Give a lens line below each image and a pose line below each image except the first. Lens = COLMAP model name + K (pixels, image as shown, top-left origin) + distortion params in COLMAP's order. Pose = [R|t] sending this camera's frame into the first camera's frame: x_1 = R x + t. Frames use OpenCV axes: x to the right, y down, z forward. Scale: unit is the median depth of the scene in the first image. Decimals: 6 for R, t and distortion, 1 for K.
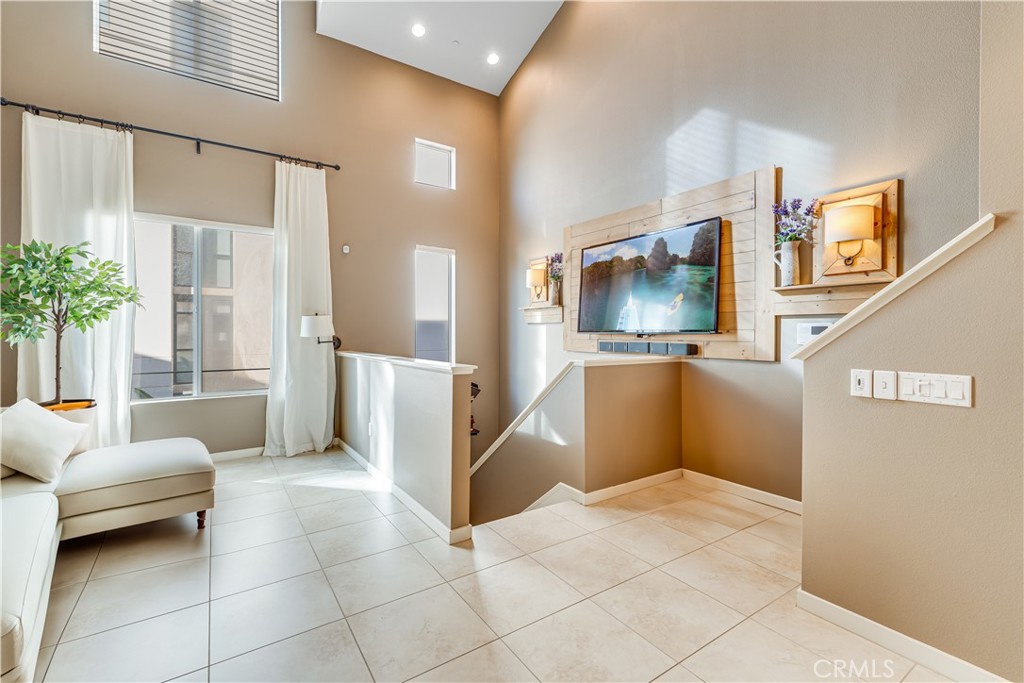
lens RADIAL K [[444.9, 0, 511.4], [0, 444.9, 332.4], [0, 0, 1]] dist [0.009650, 0.000084]
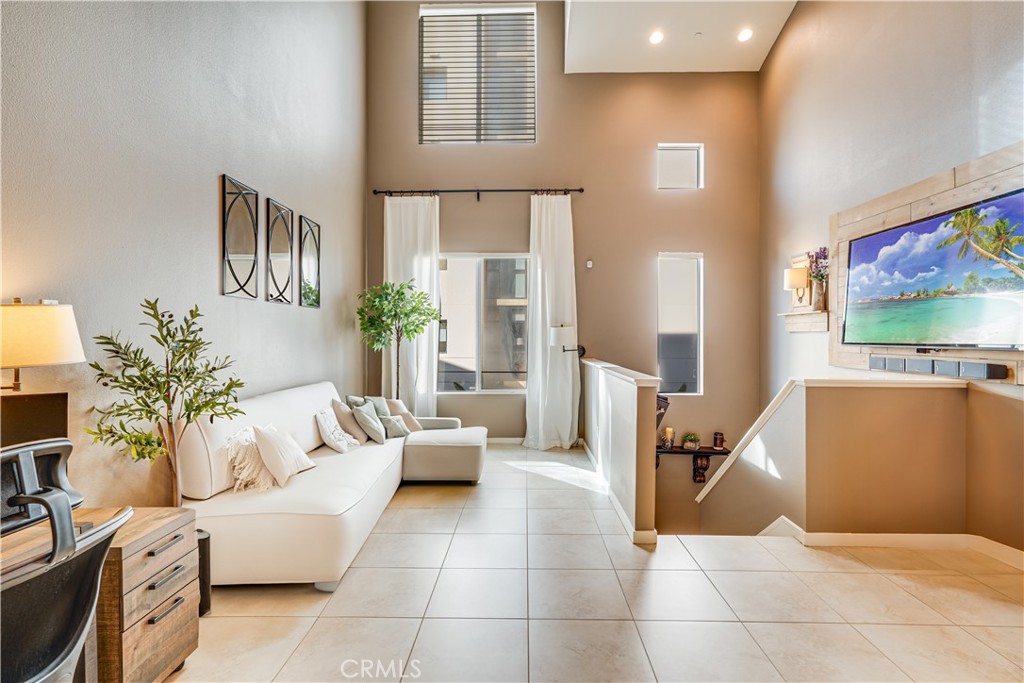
lens RADIAL K [[488.3, 0, 515.4], [0, 488.3, 336.7], [0, 0, 1]] dist [-0.000015, 0.000230]
pose [[0.819645, 0.001839, -0.572869, 0.176847], [-0.001275, 0.999998, 0.001386, -0.014973], [0.572871, -0.000405, 0.819645, -0.076494]]
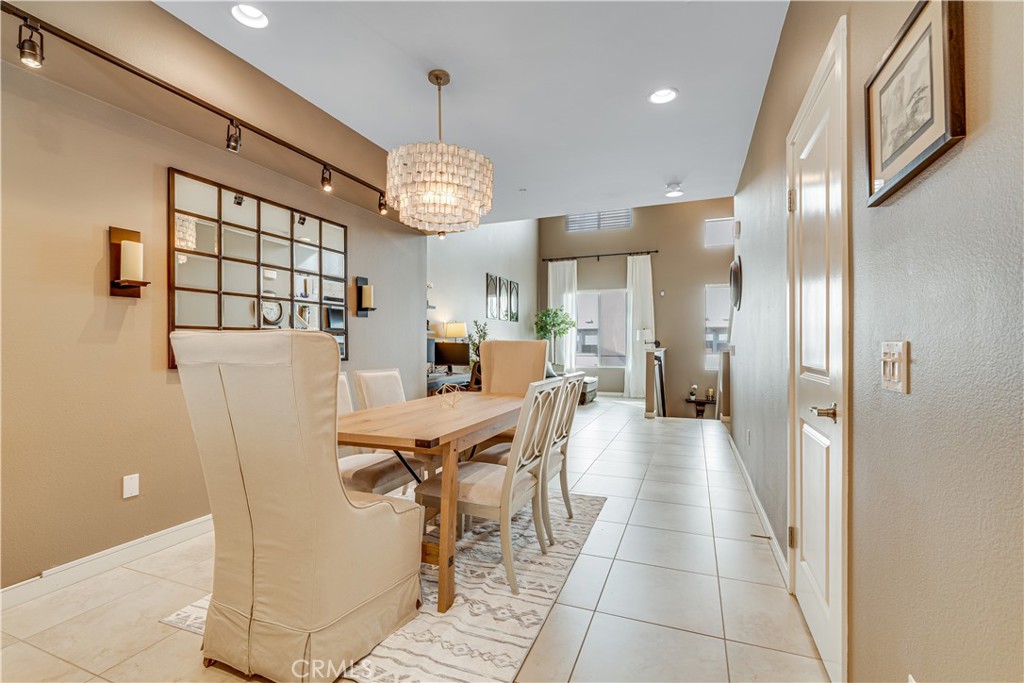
lens RADIAL K [[462.8, 0, 510.3], [0, 462.8, 347.5], [0, 0, 1]] dist [0.000983, 0.000023]
pose [[0.566244, 0.001234, -0.824236, 0.970549], [0.000623, 0.999998, 0.001926, 0.039249], [0.824237, -0.001604, 0.566242, -0.697064]]
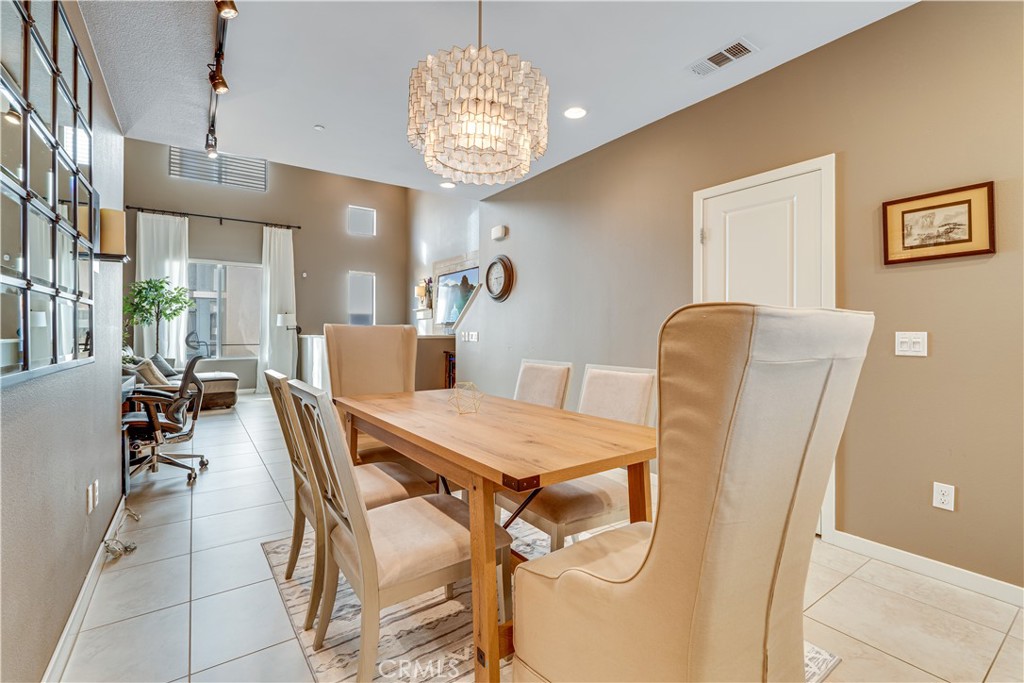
lens RADIAL K [[453.5, 0, 510.7], [0, 453.5, 329.5], [0, 0, 1]] dist [-0.000916, -0.000085]
pose [[0.999749, 0.002312, 0.022279, 0.423086], [-0.002246, 0.999993, -0.002960, 0.028228], [-0.022286, 0.002909, 0.999747, -0.836468]]
